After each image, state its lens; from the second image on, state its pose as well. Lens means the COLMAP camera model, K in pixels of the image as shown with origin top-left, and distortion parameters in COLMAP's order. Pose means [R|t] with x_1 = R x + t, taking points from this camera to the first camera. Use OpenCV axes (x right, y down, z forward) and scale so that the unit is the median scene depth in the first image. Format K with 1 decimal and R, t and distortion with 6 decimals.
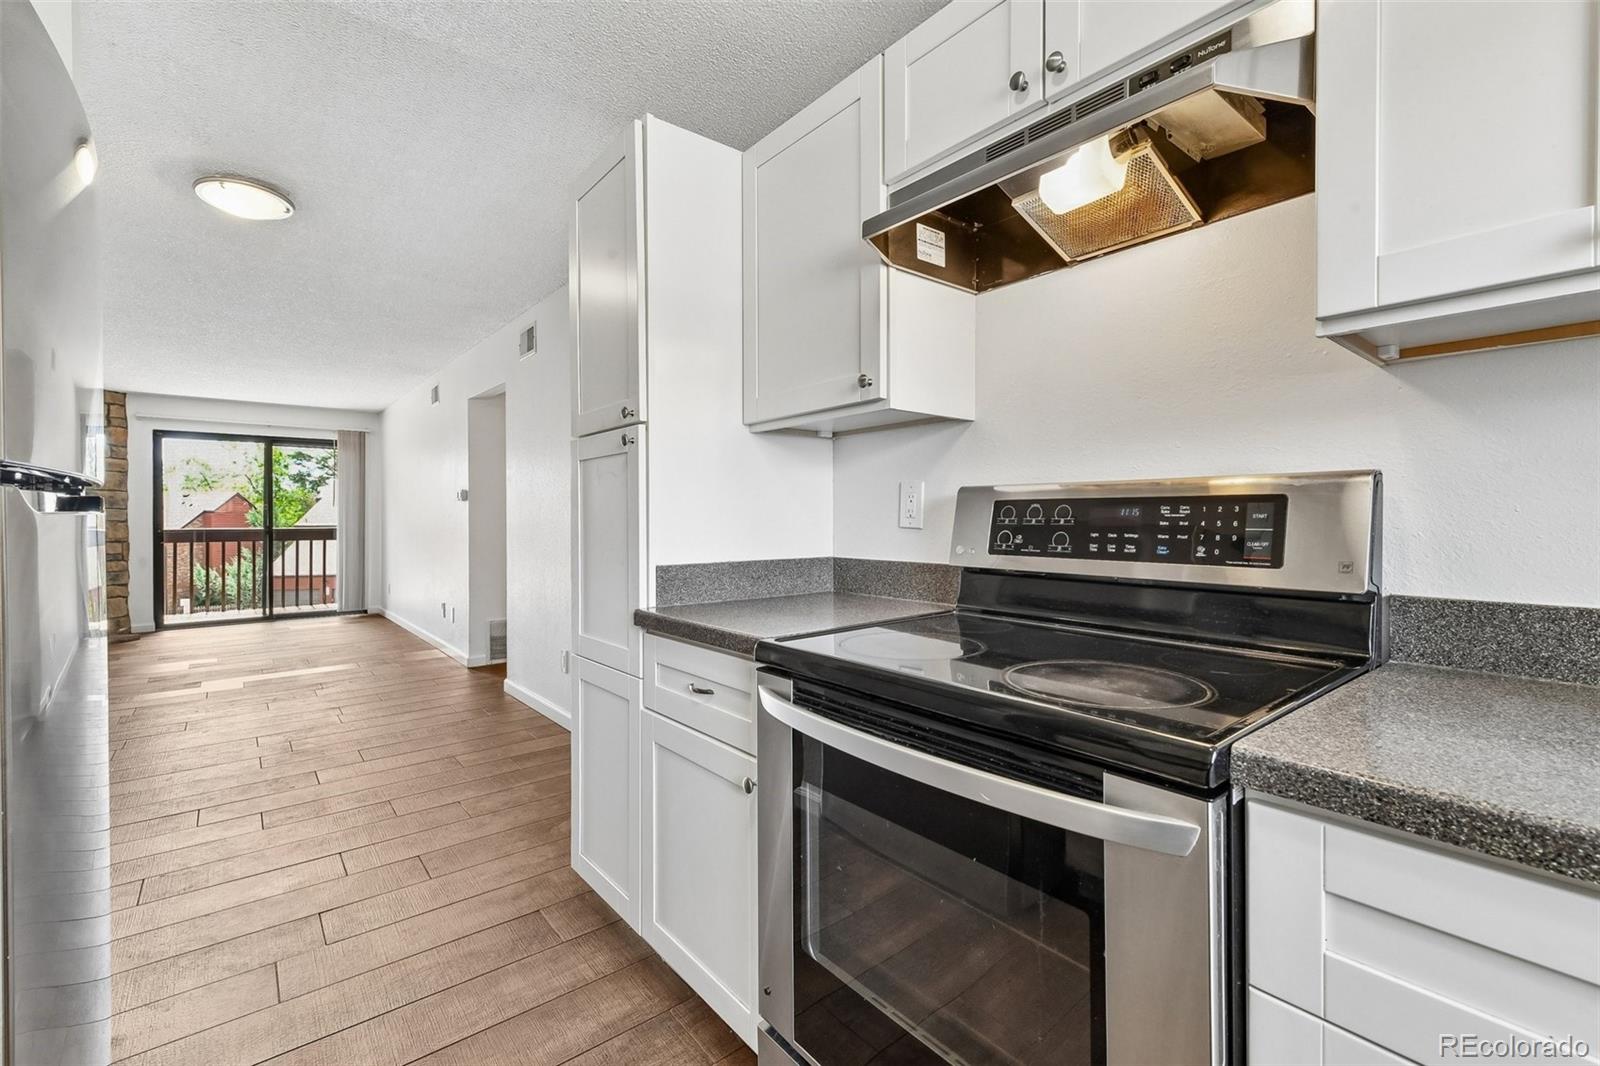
lens RADIAL K [[686.6, 0, 827.7], [0, 686.6, 523.7], [0, 0, 1]] dist [0.001664, 0.000070]
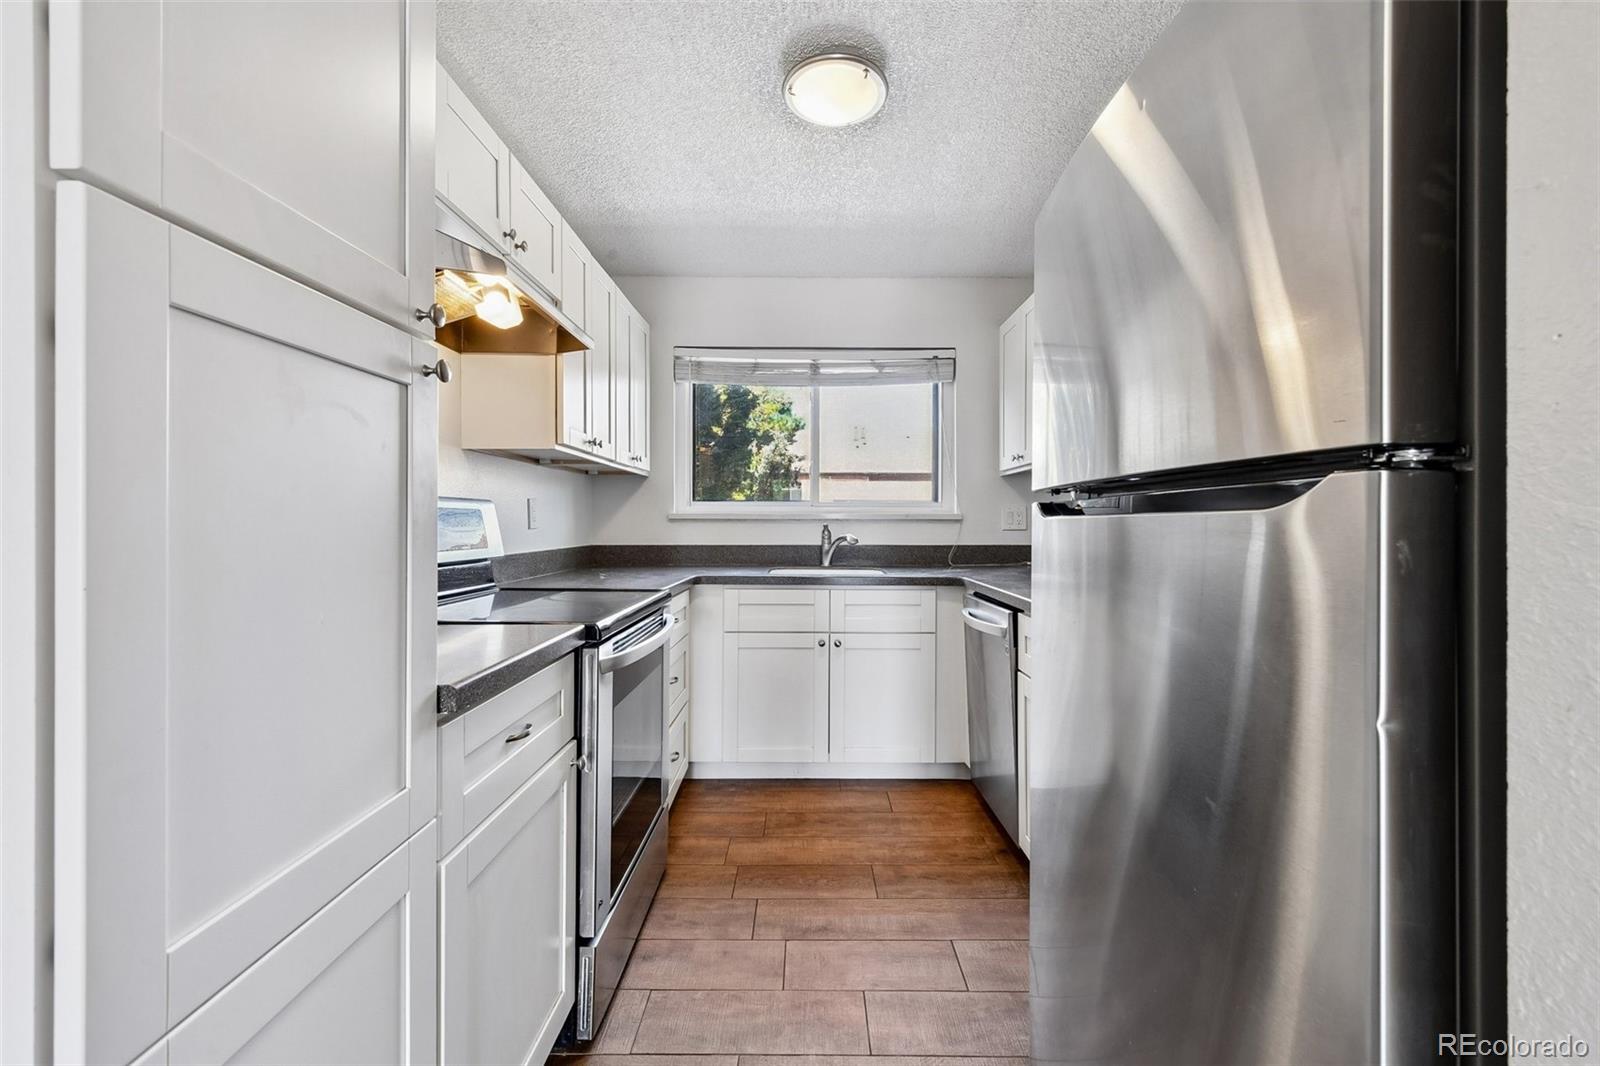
lens RADIAL K [[672.0, 0, 799.7], [0, 672.0, 520.8], [0, 0, 1]] dist [0.000926, 0.000012]
pose [[-0.751892, 0.003990, 0.659275, -0.209952], [0.005870, 0.999983, 0.000643, -0.001217], [-0.659261, 0.004353, -0.751902, 0.303379]]
